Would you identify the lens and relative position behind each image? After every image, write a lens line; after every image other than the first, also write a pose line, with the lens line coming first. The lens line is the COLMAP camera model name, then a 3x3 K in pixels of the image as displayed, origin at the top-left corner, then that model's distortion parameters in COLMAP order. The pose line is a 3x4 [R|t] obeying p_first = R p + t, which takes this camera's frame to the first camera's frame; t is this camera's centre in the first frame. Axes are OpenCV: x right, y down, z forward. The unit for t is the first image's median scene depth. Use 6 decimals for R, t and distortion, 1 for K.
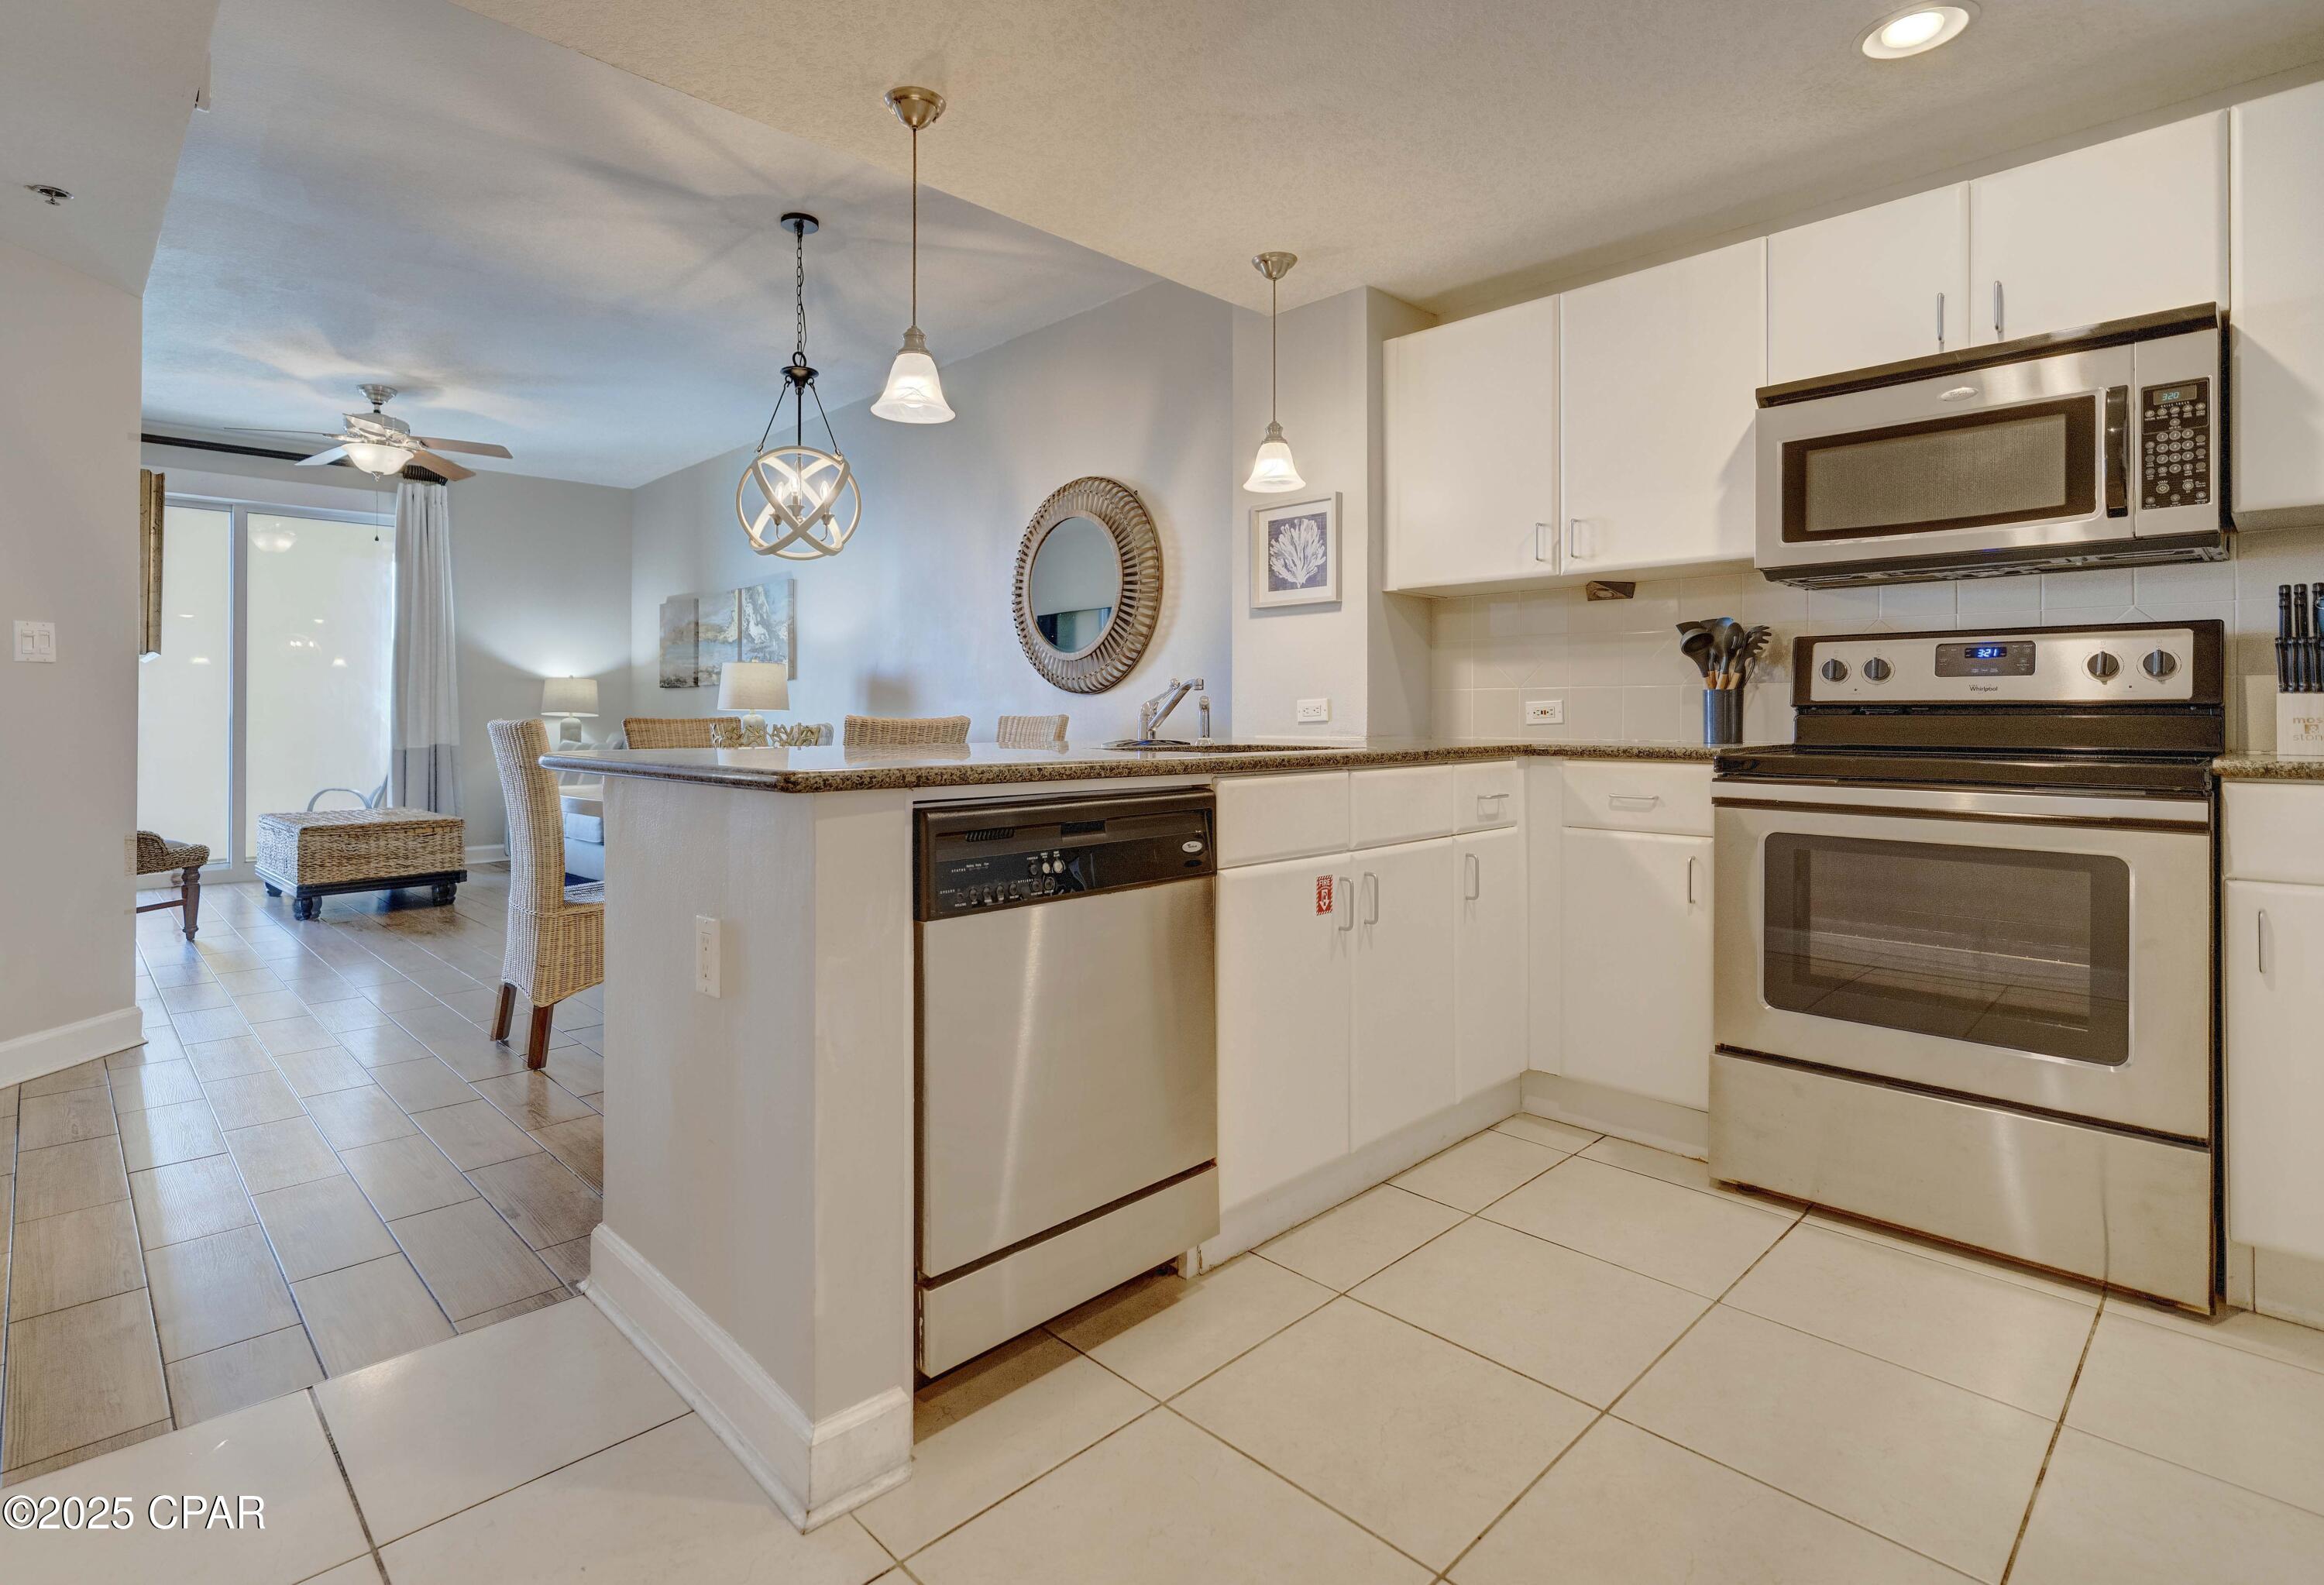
lens RADIAL K [[1167.4, 0, 1085.0], [0, 1167.4, 702.6], [0, 0, 1]] dist [0.001588, 0.000022]
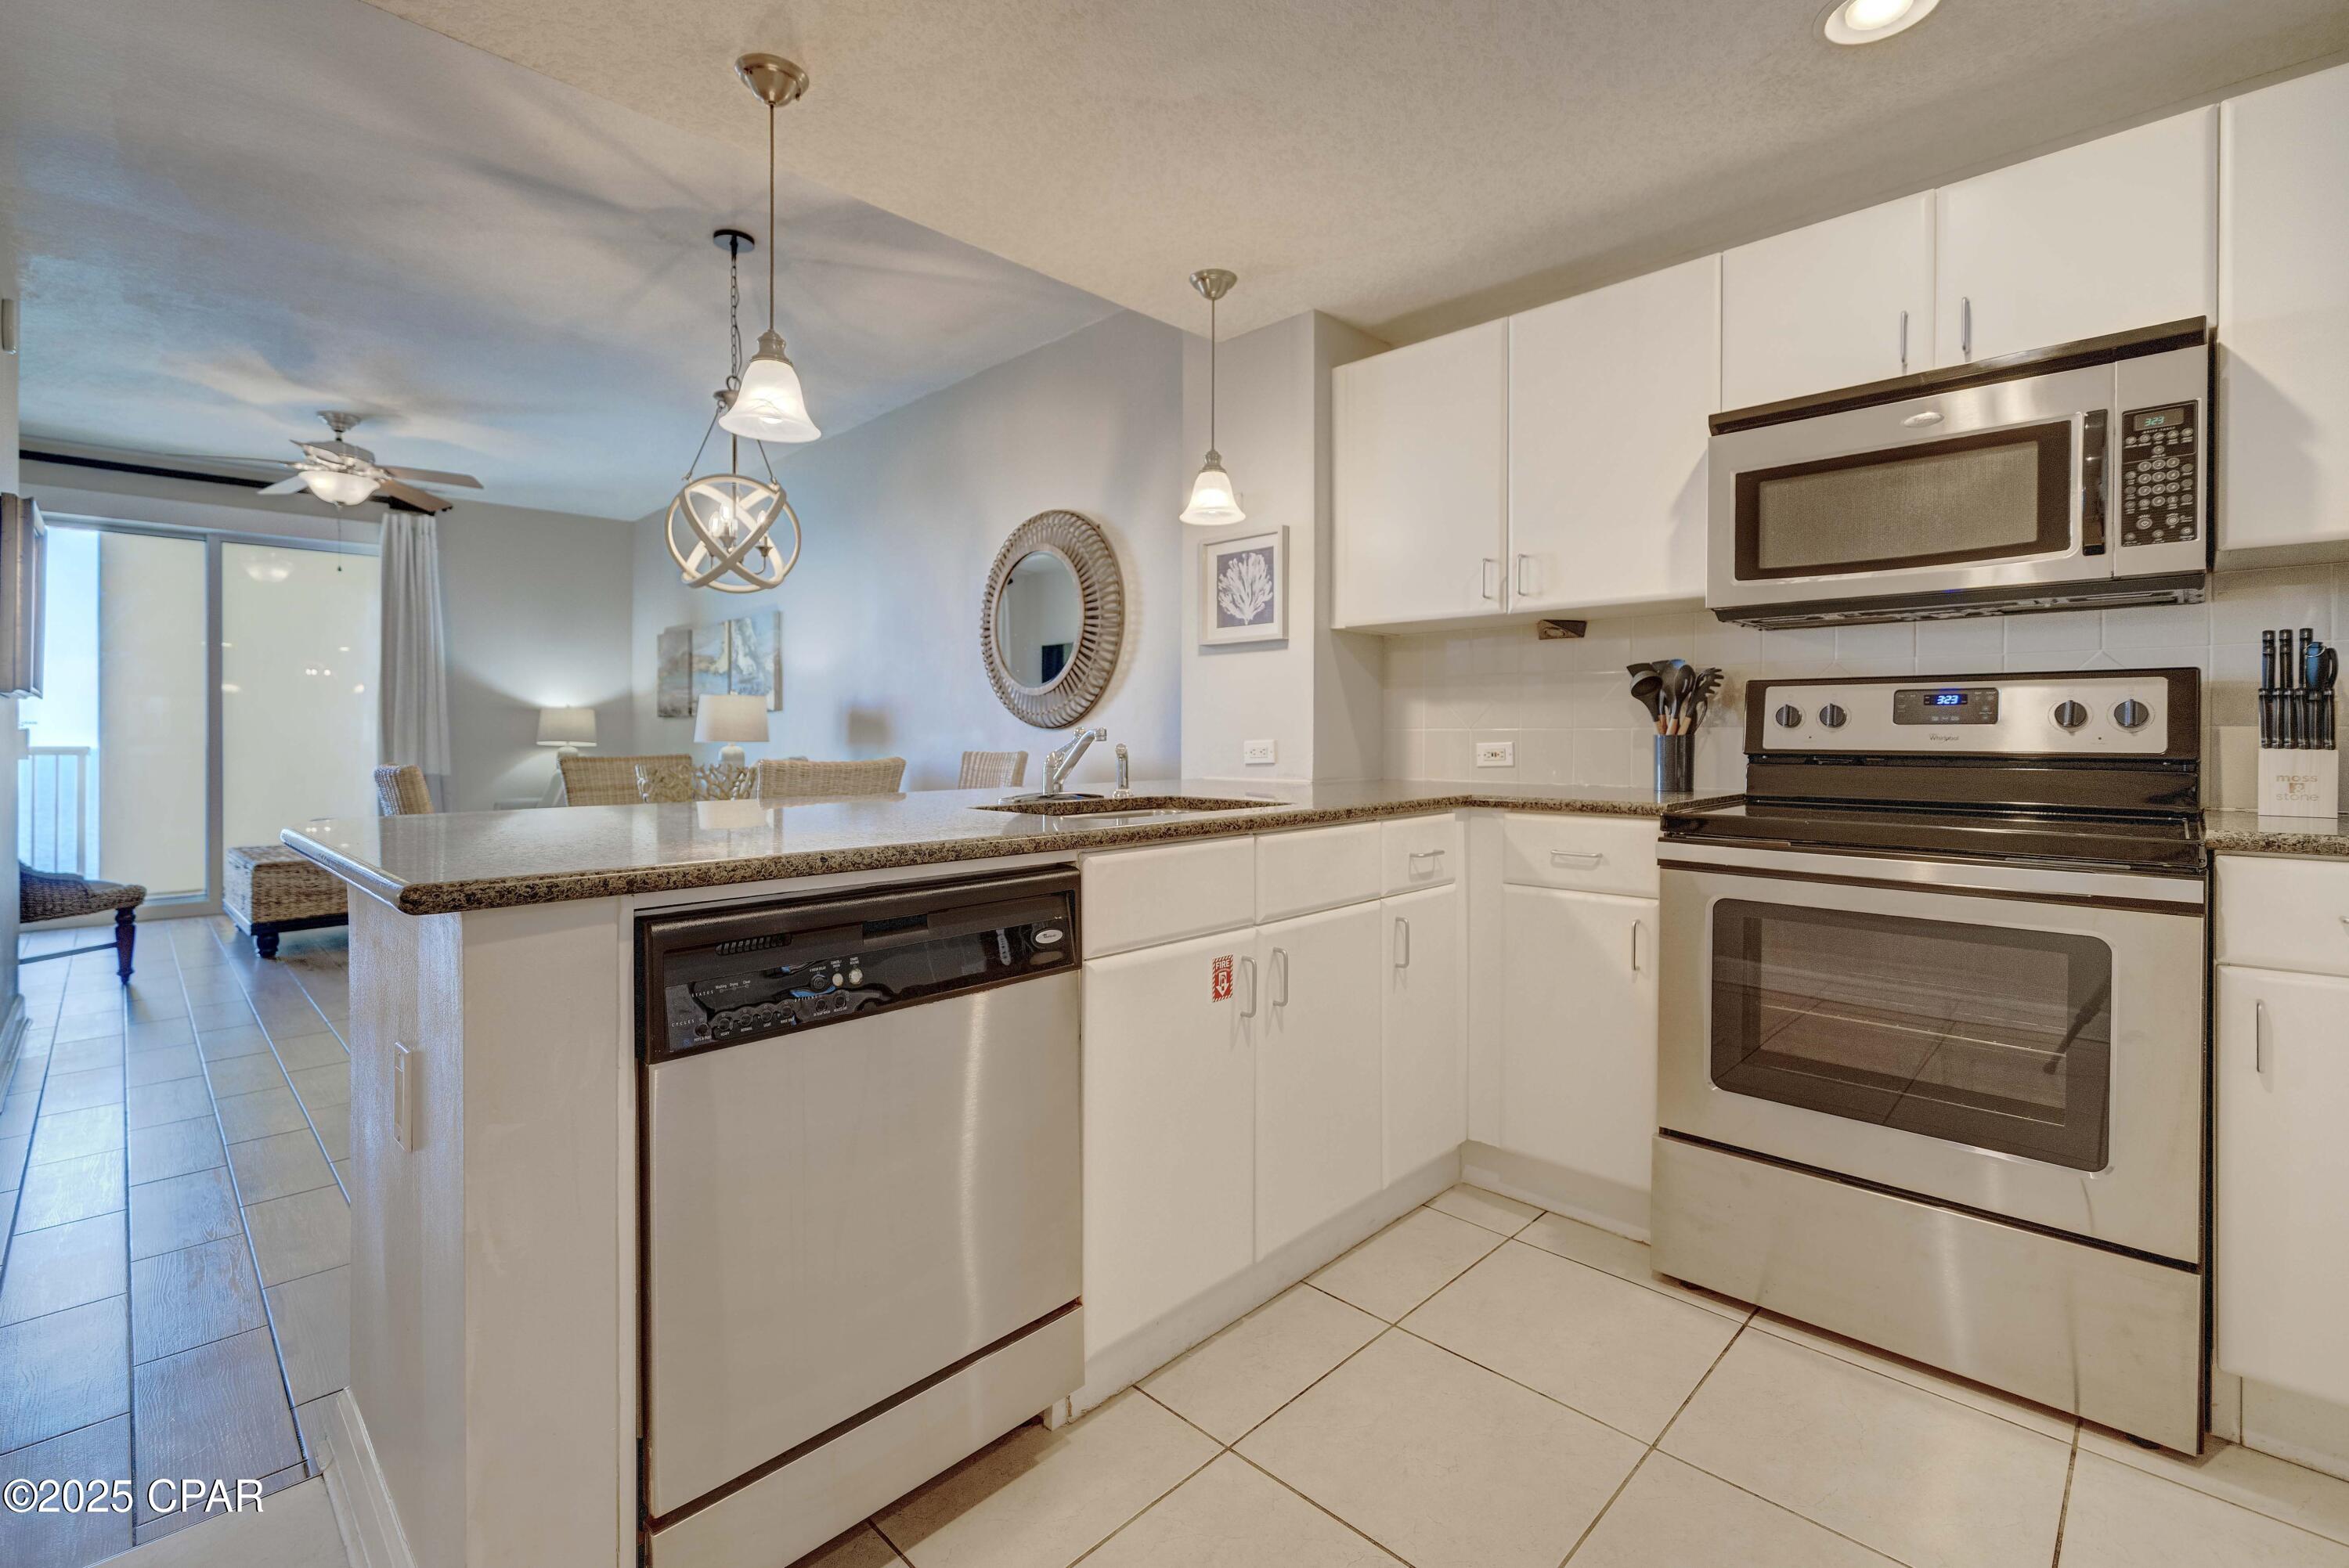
lens RADIAL K [[1064.9, 0, 1158.9], [0, 1064.9, 736.3], [0, 0, 1]] dist [0.000960, 0.000182]
pose [[0.999282, -0.000772, 0.037877, 0.079097], [0.000274, 0.999914, 0.013146, -0.018108], [-0.037884, -0.013126, 0.999196, 0.124735]]
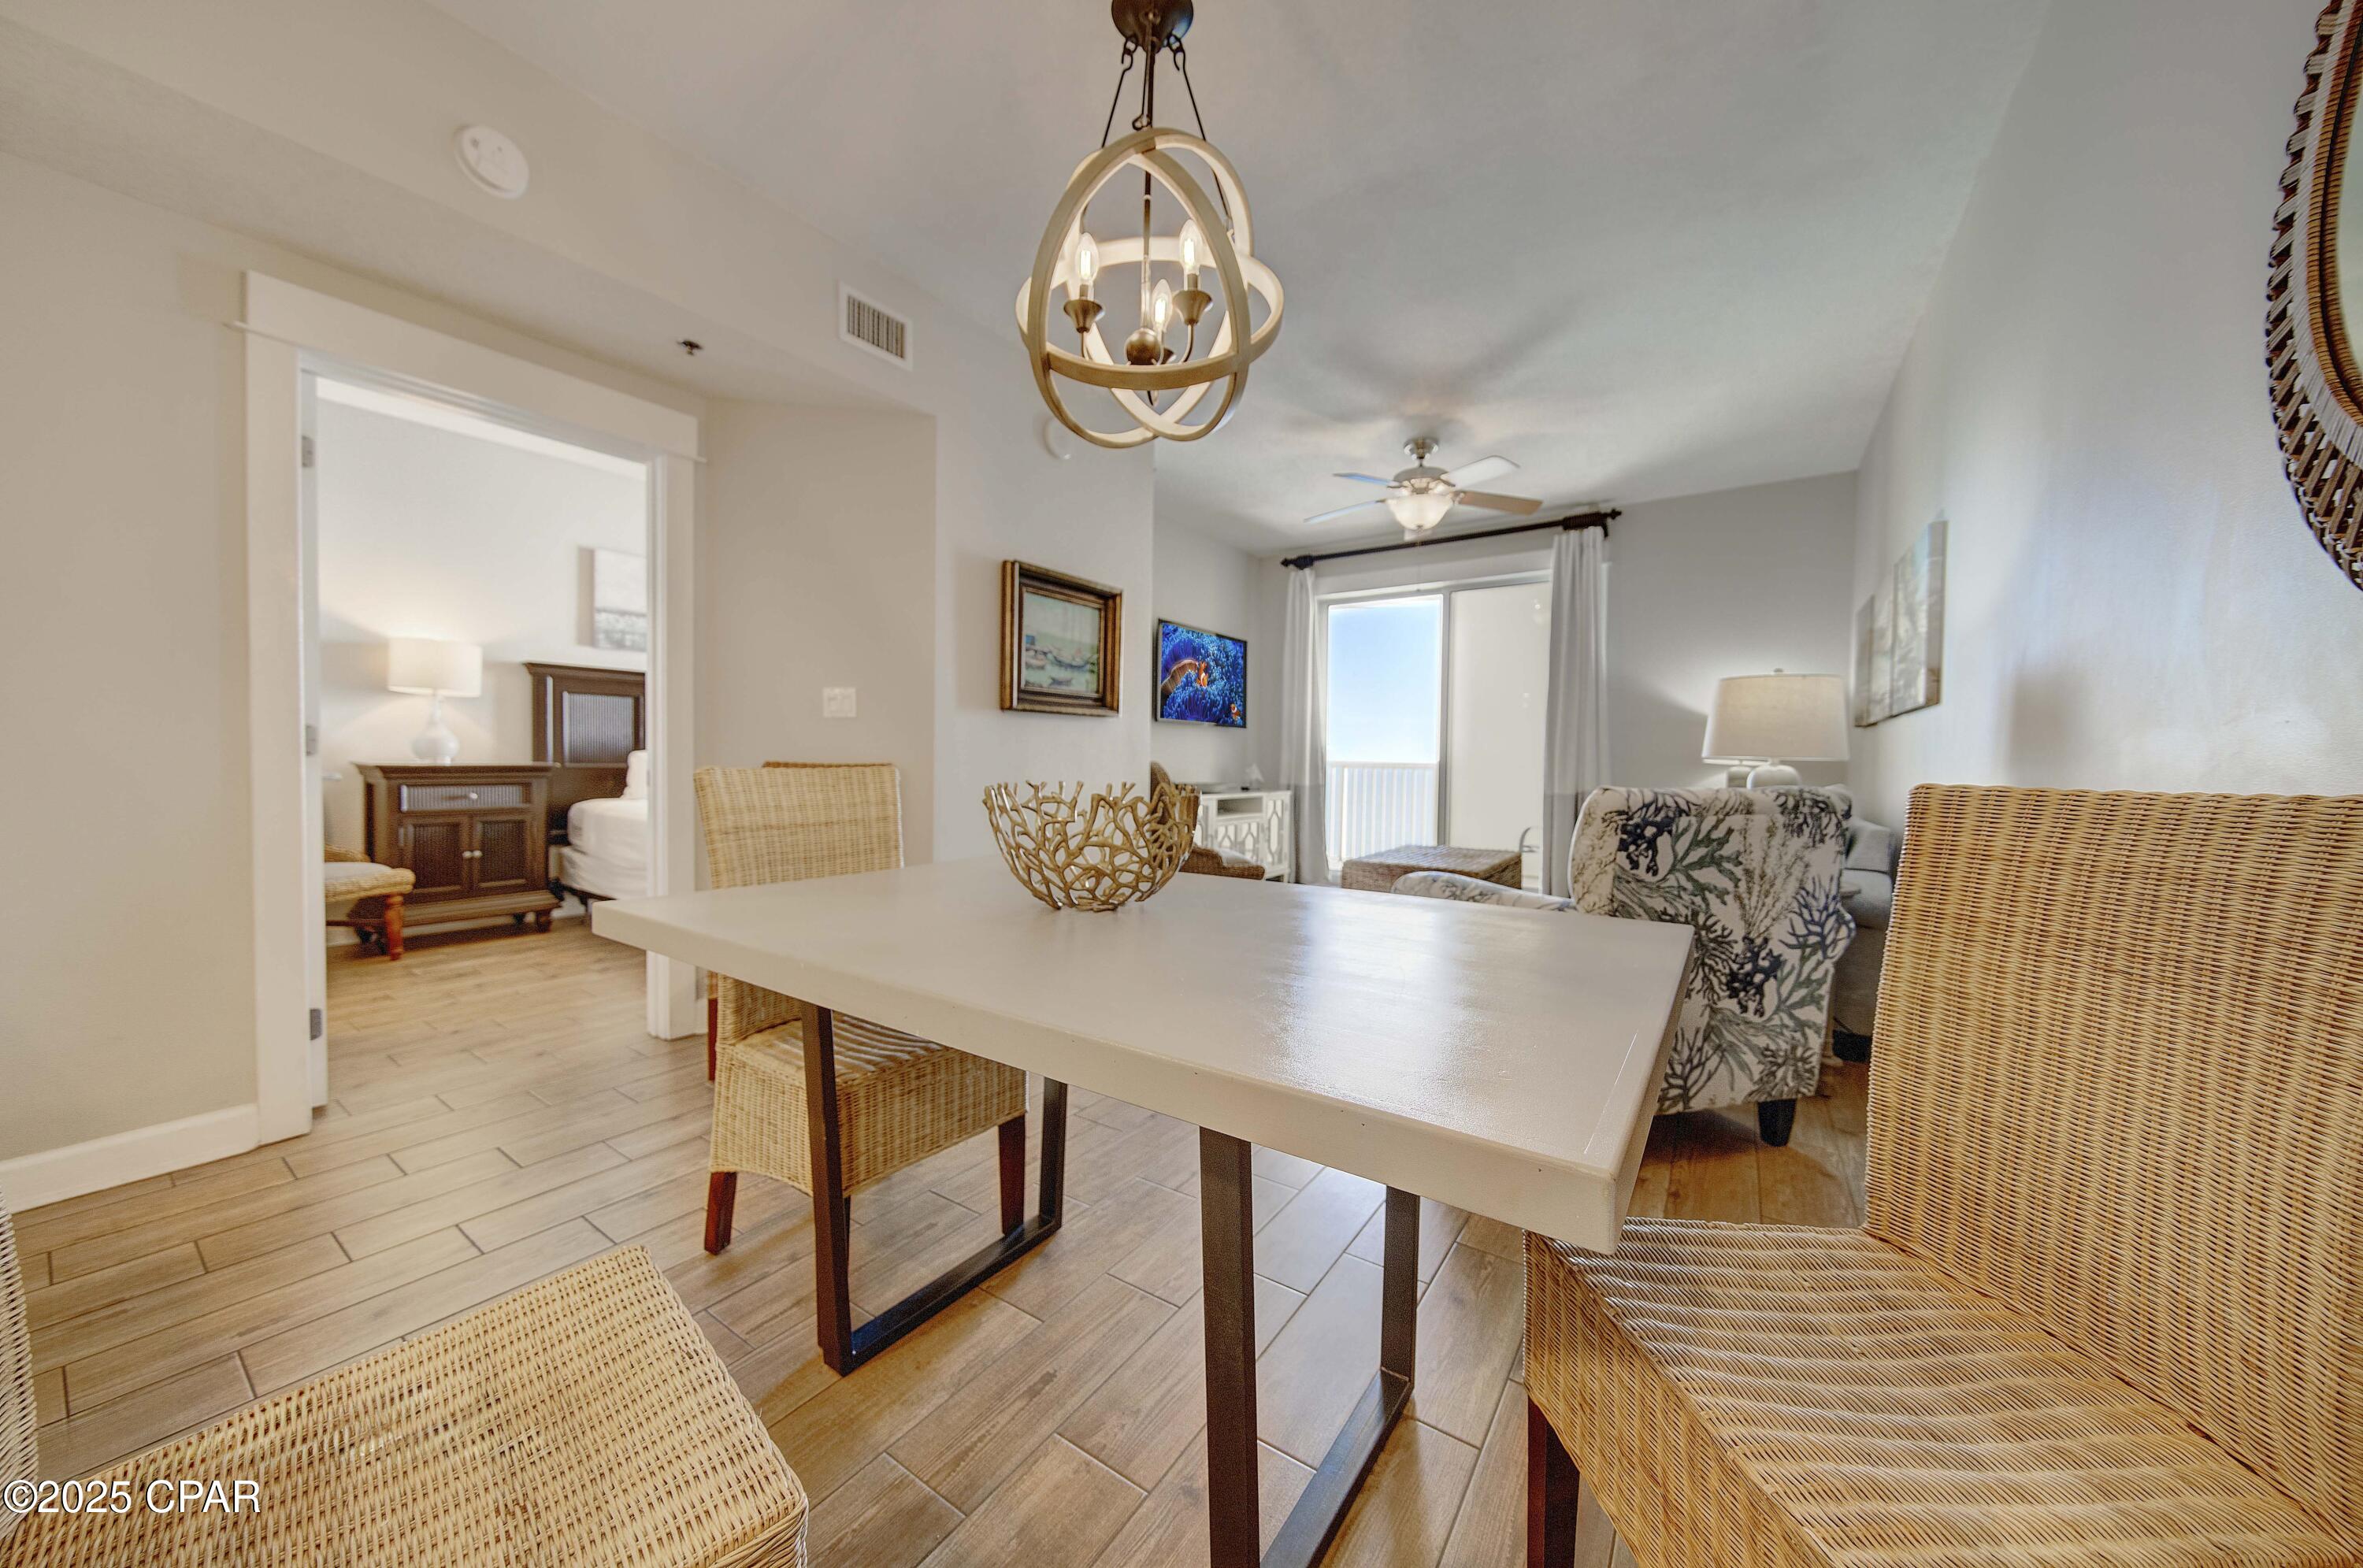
lens RADIAL K [[814.8, 0, 1170.6], [0, 814.8, 776.1], [0, 0, 1]] dist [-0.004889, -0.000664]
pose [[0.209703, 0.027091, -0.977390, 0.093876], [0.001196, 0.999608, 0.027964, 0.006557], [0.977764, -0.007033, 0.209588, 1.037211]]
